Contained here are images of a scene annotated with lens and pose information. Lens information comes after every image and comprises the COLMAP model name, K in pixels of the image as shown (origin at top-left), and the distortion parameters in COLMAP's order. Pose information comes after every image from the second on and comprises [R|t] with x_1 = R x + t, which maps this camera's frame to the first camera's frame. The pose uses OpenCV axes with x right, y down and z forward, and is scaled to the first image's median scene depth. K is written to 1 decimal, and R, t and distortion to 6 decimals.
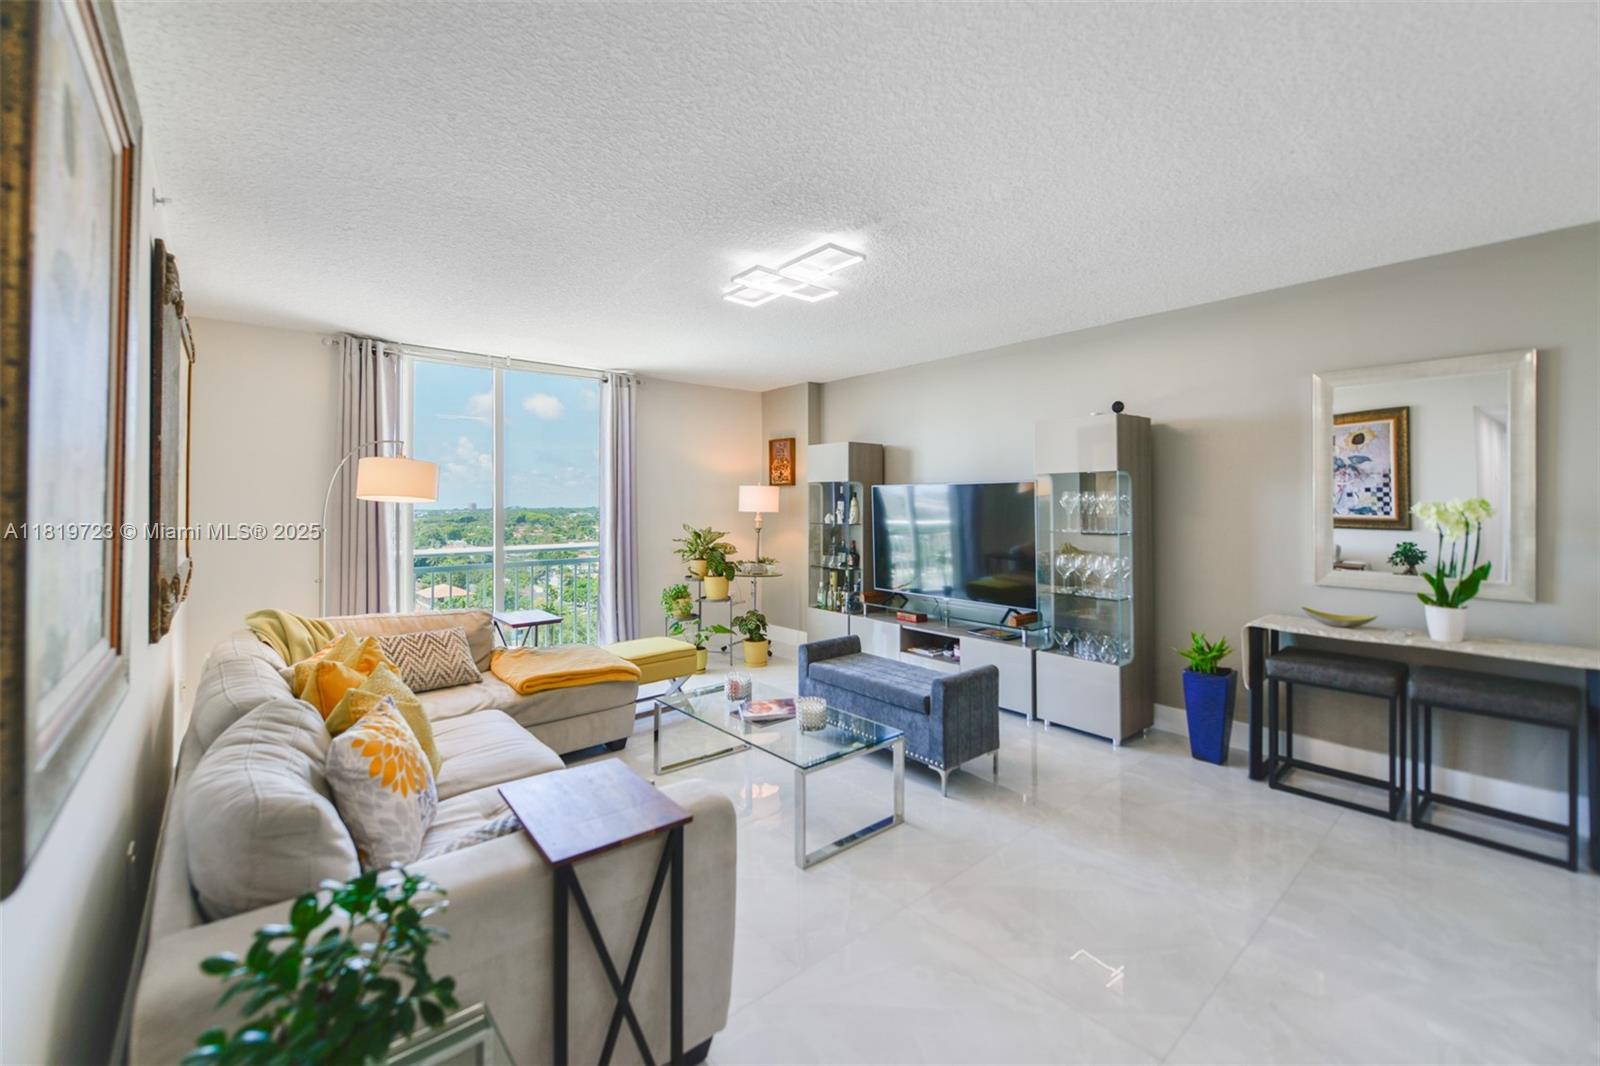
lens RADIAL K [[657.1, 0, 816.4], [0, 657.1, 484.1], [0, 0, 1]] dist [-0.000037, -0.000057]
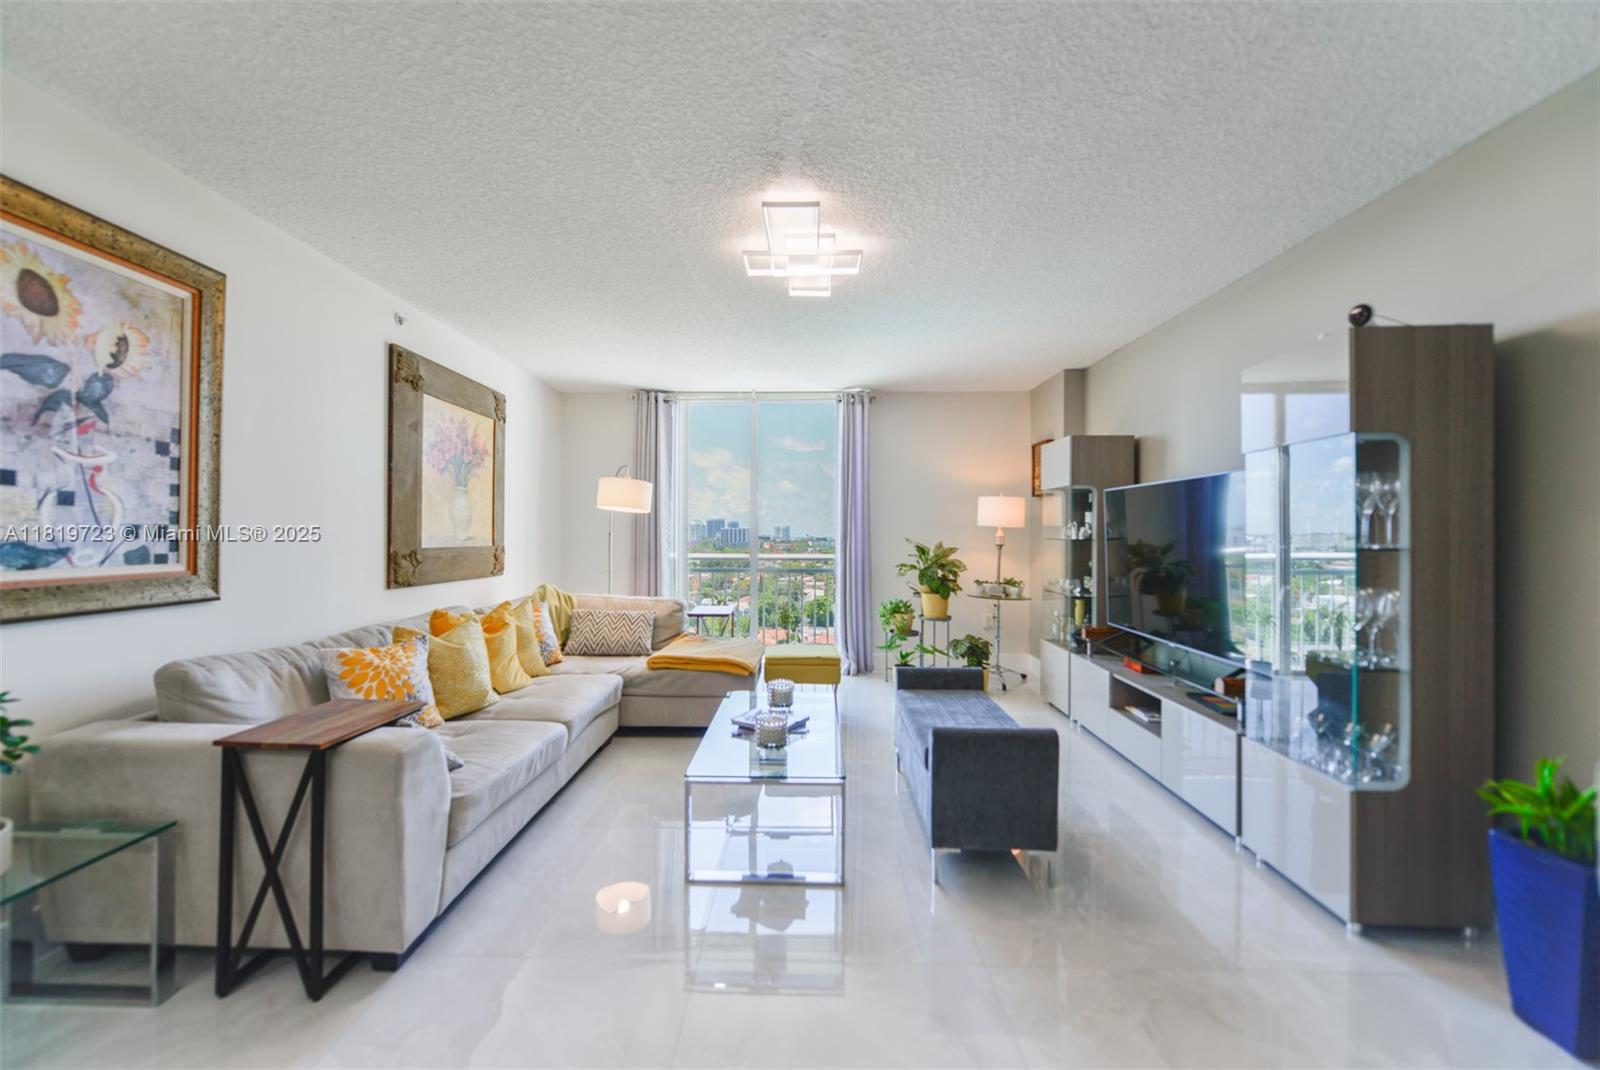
lens RADIAL K [[640.5, 0, 798.6], [0, 640.5, 524.6], [0, 0, 1]] dist [-0.001314, -0.000387]
pose [[0.734743, -0.002642, -0.678341, 0.386904], [0.013219, 0.999858, 0.010424, 0.035196], [0.678217, -0.016626, 0.734674, 0.236234]]
